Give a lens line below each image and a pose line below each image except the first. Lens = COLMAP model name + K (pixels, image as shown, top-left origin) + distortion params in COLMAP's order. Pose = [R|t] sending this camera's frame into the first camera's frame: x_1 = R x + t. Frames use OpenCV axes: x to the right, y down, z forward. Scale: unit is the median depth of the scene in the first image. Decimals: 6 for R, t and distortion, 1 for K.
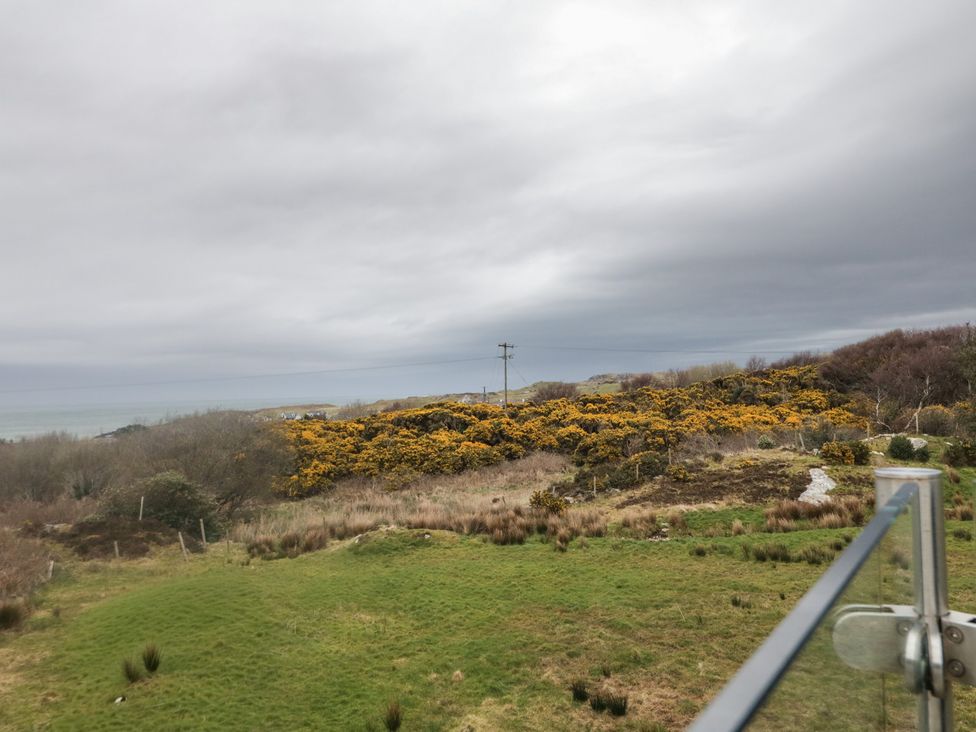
lens RADIAL K [[763.4, 0, 487.5], [0, 763.4, 361.3], [0, 0, 1]] dist [-0.003359, -0.000996]
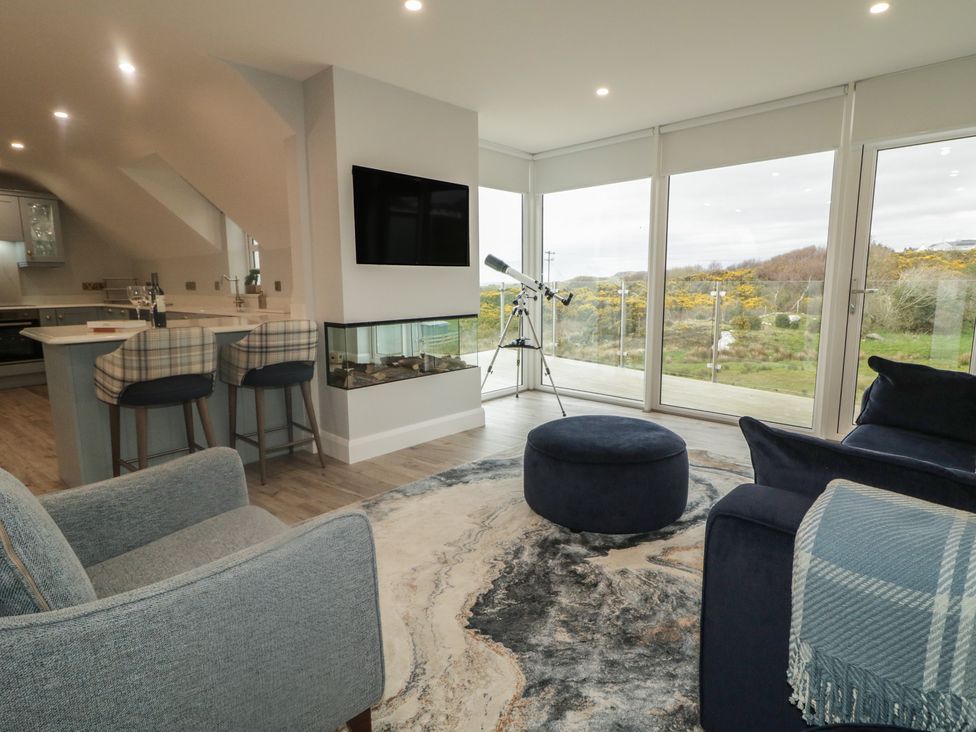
lens RADIAL K [[519.2, 0, 491.1], [0, 519.2, 366.3], [0, 0, 1]] dist [-0.000027, 0.001527]
pose [[0.995168, 0.034259, -0.092012, 0.012810], [-0.015144, 0.979493, 0.200909, -0.004529], [0.097008, -0.198545, 0.975279, -0.124953]]
